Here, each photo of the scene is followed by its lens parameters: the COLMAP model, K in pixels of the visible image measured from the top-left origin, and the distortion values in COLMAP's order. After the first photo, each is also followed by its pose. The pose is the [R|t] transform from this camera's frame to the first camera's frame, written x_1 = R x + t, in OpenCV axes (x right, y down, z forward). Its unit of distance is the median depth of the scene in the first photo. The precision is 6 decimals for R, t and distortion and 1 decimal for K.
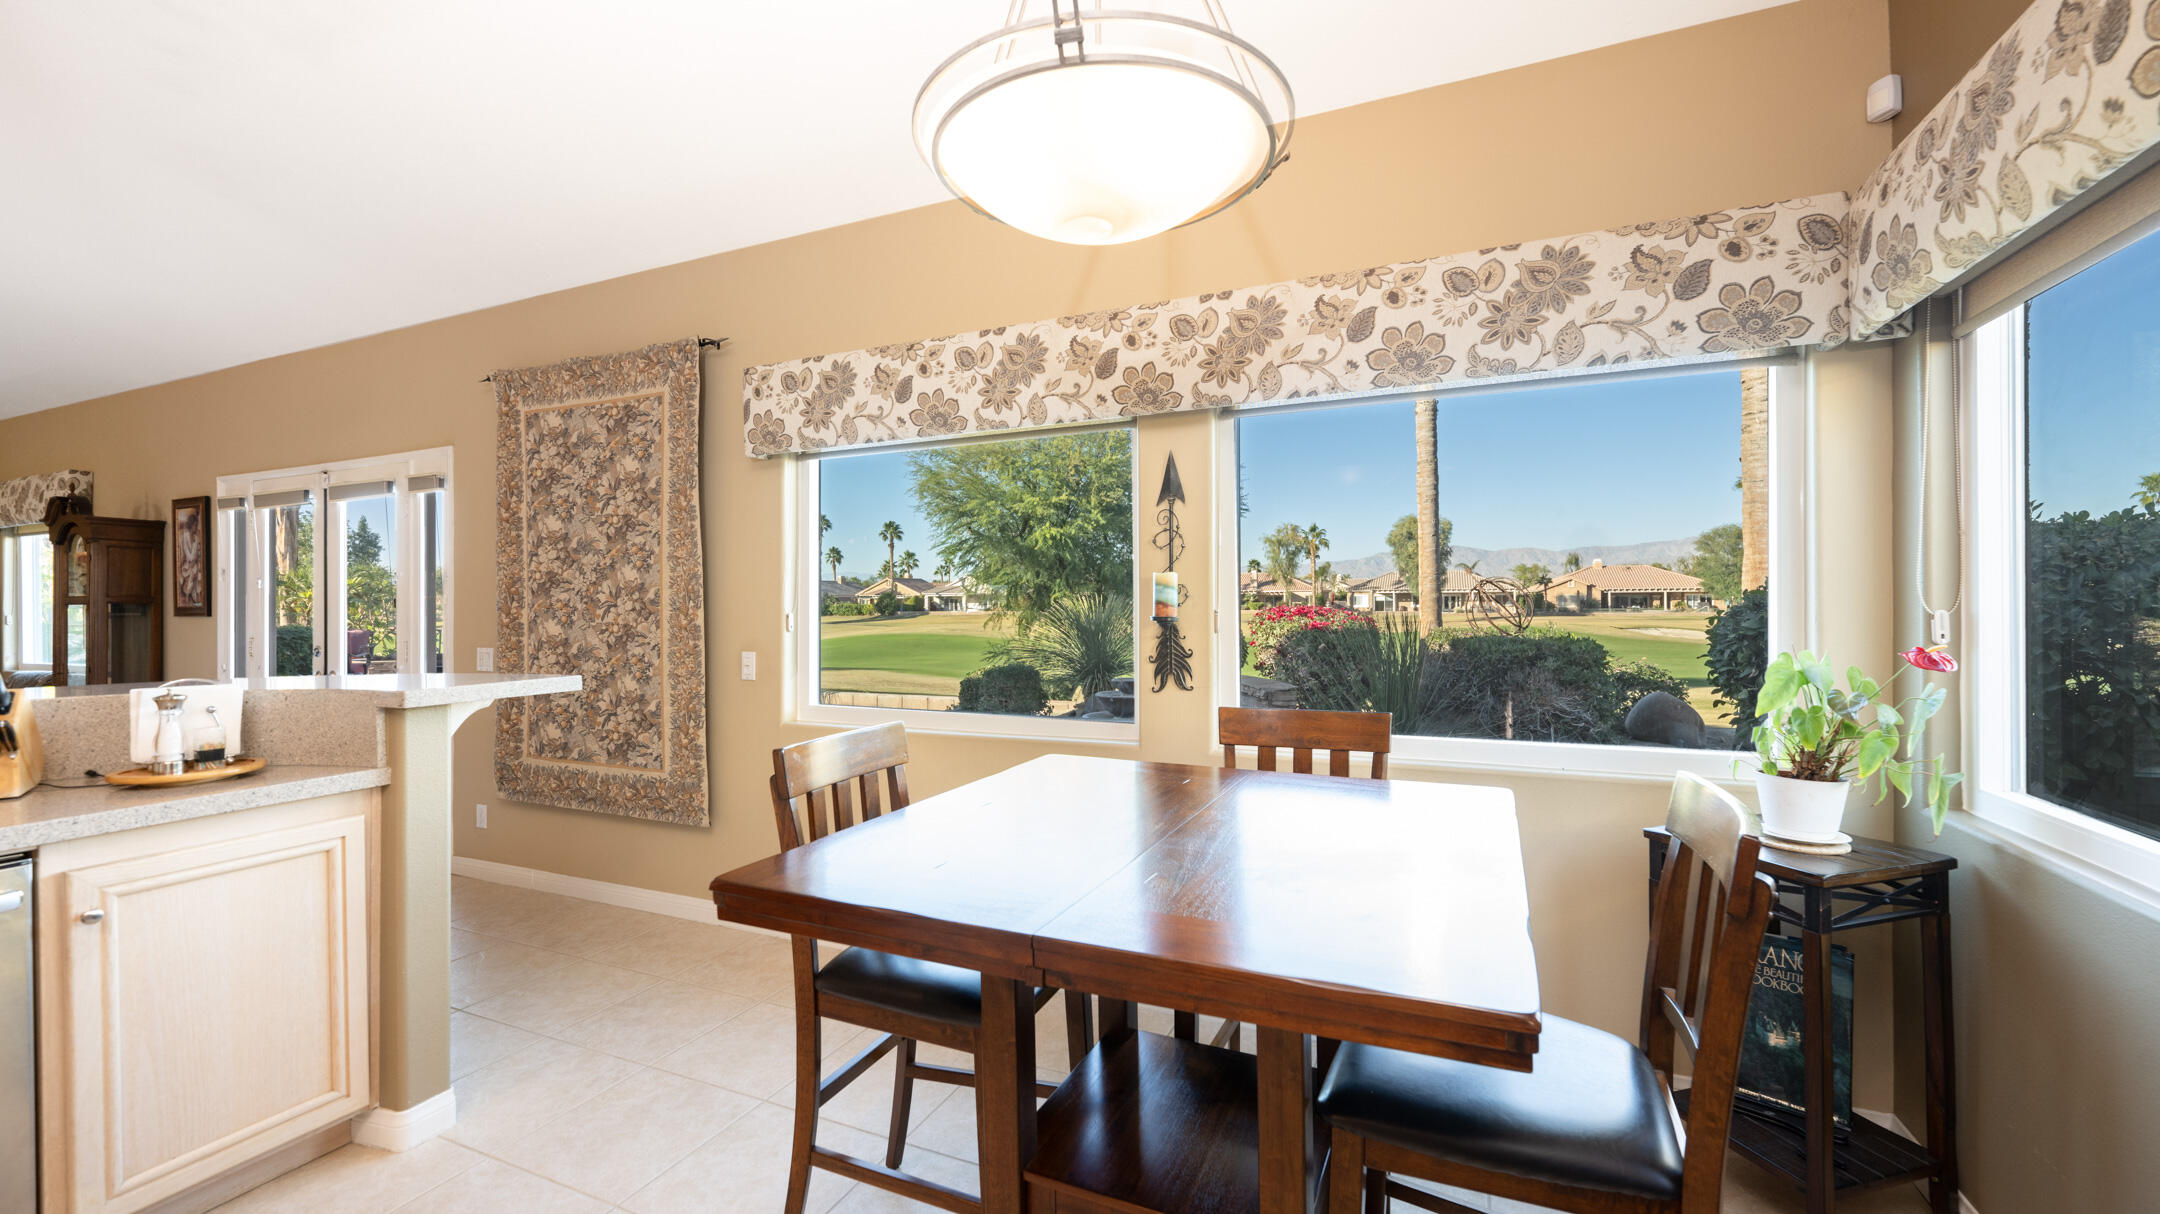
lens RADIAL K [[857.2, 0, 1085.4], [0, 857.2, 609.7], [0, 0, 1]] dist [-0.002400, 0.000279]
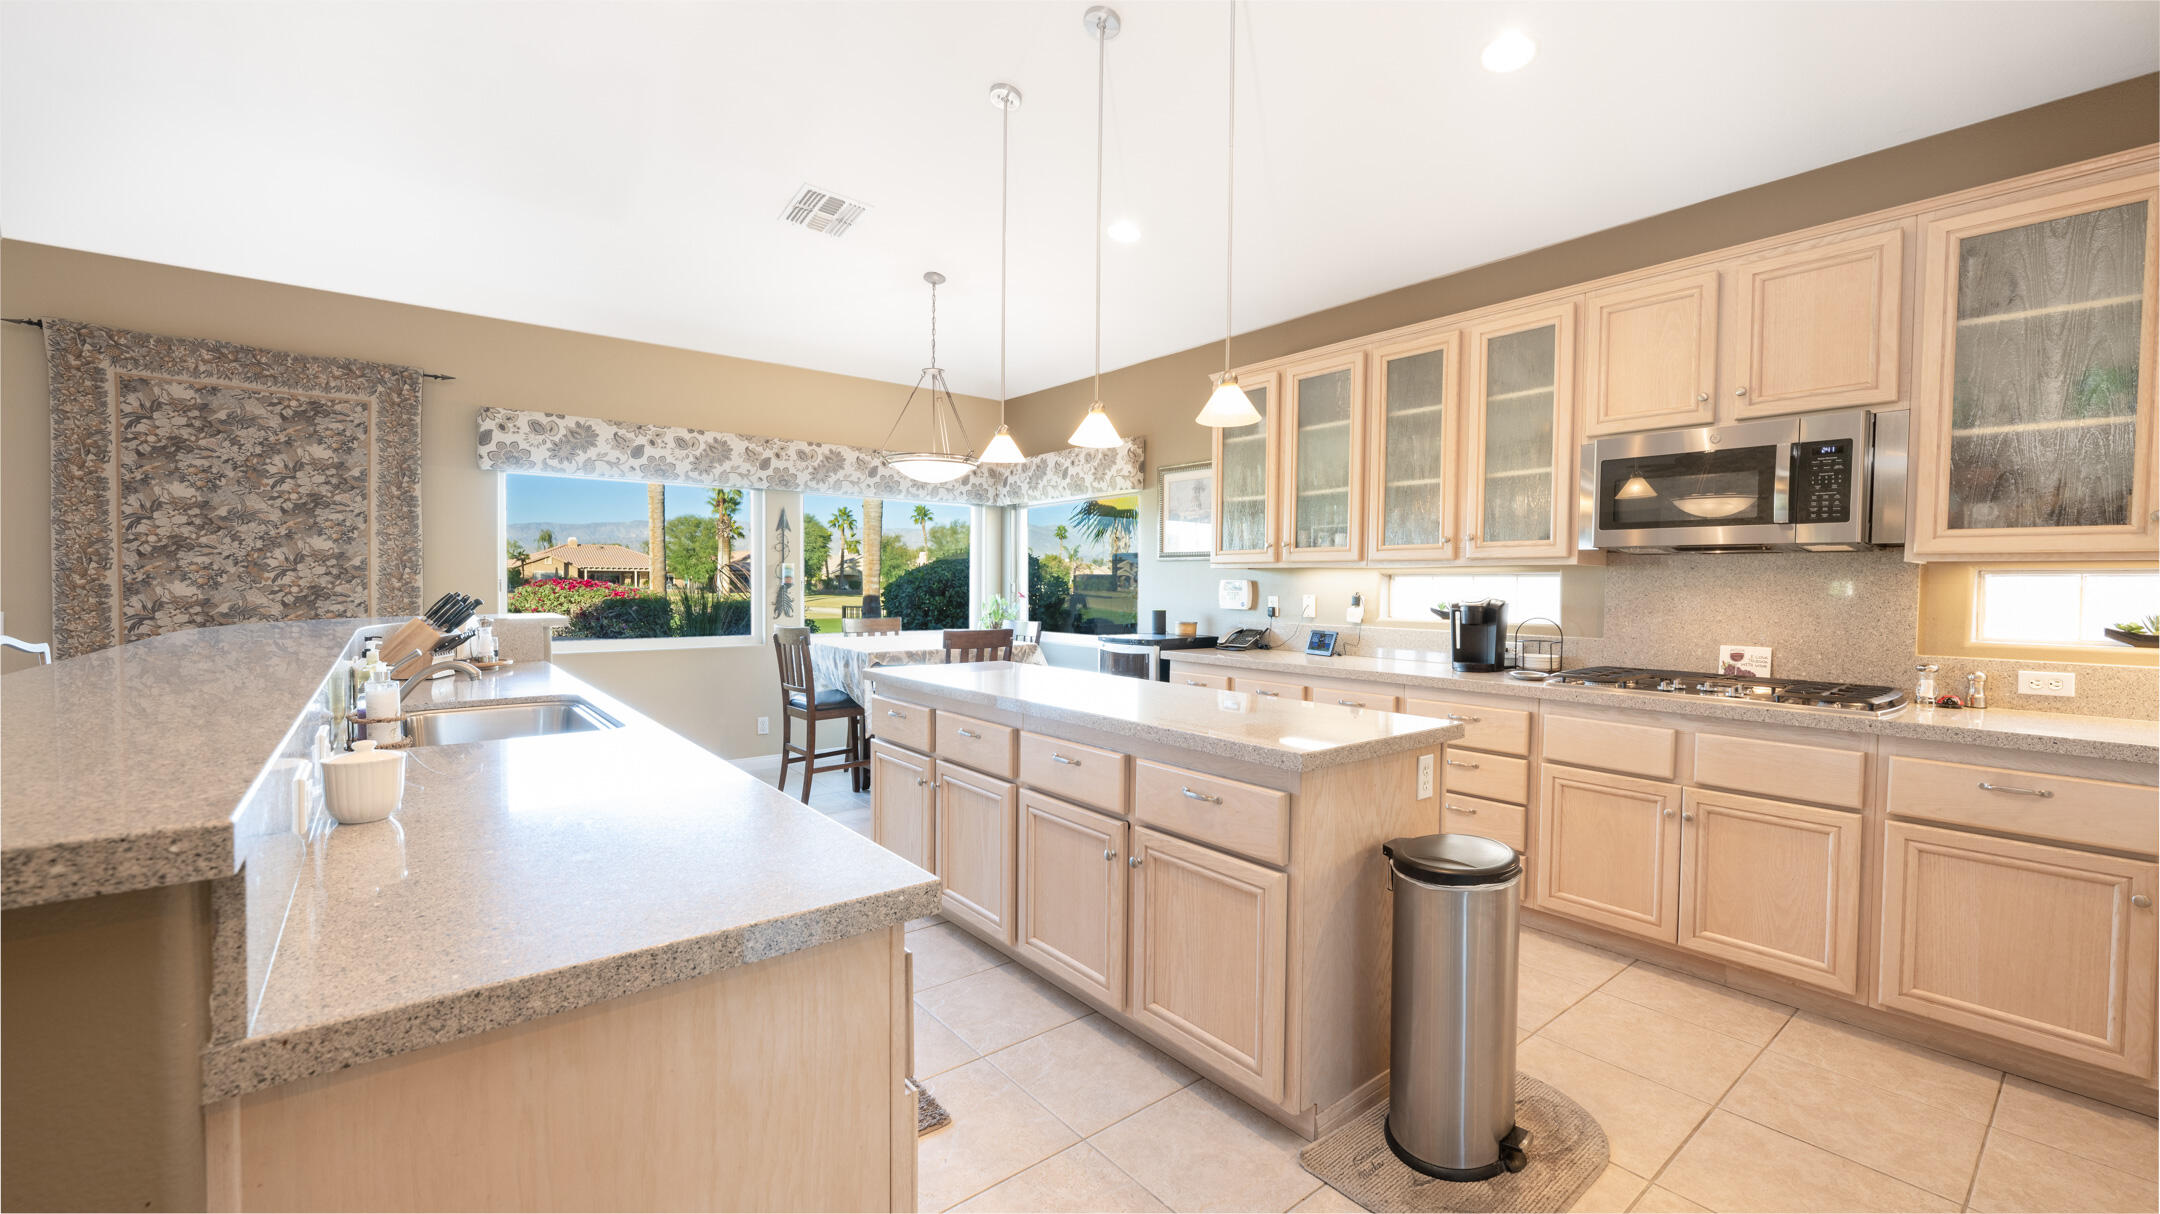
lens RADIAL K [[857.2, 0, 1085.4], [0, 857.2, 609.7], [0, 0, 1]] dist [-0.002400, 0.000279]
pose [[0.458224, -0.016261, 0.888688, -1.048960], [-0.007057, 0.999735, 0.021932, 0.015568], [-0.888809, -0.016322, 0.457988, -0.475107]]
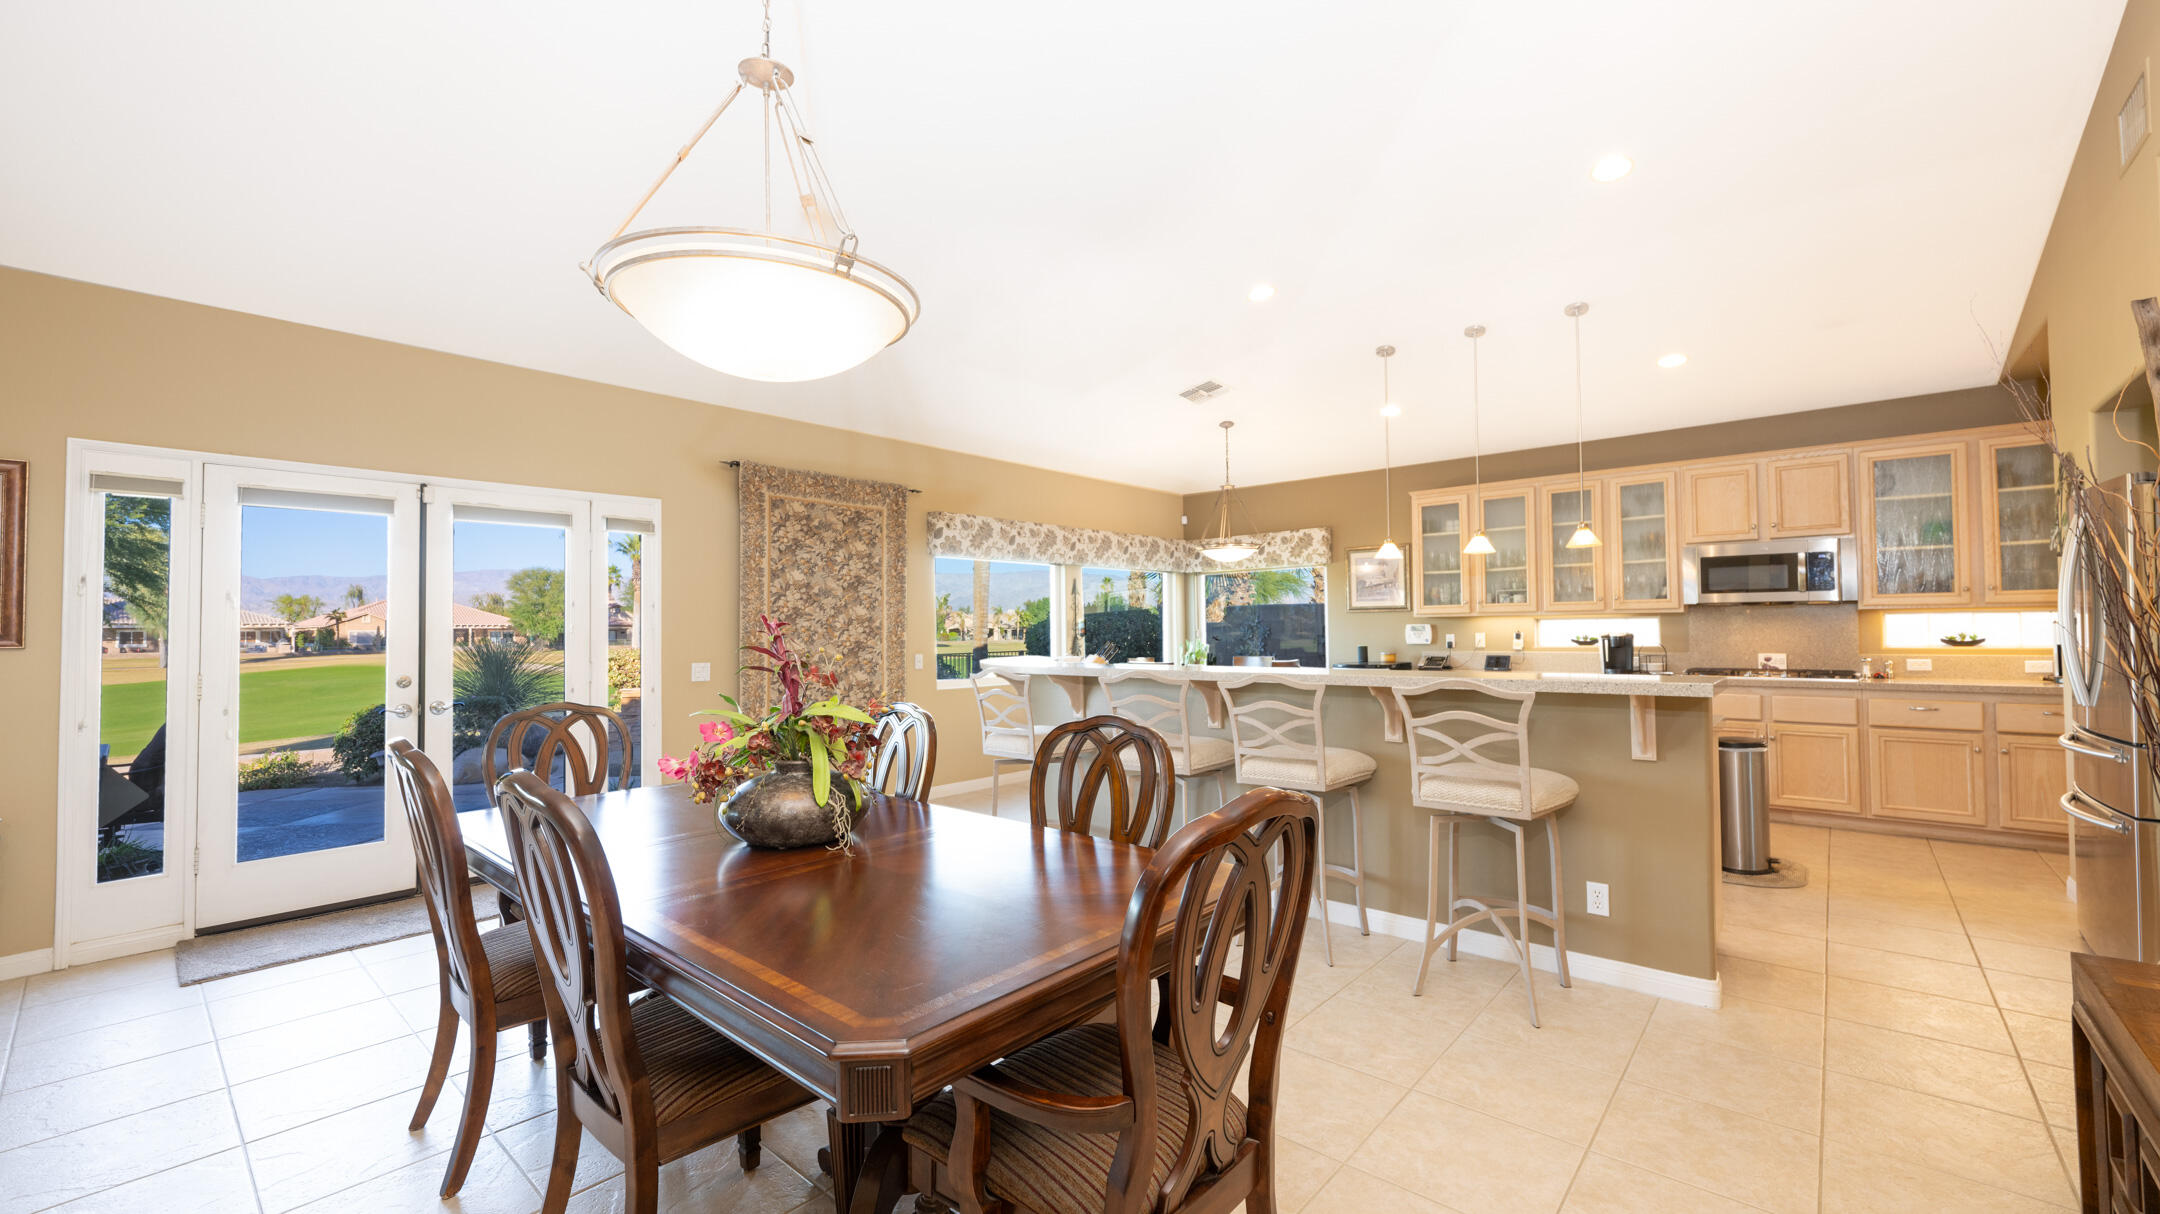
lens RADIAL K [[857.2, 0, 1085.4], [0, 857.2, 609.7], [0, 0, 1]] dist [-0.002400, 0.000279]
pose [[0.299673, 0.026644, 0.953670, -1.905351], [0.014834, 0.999359, -0.032582, 0.015963], [-0.953927, 0.023911, 0.299086, 0.067568]]
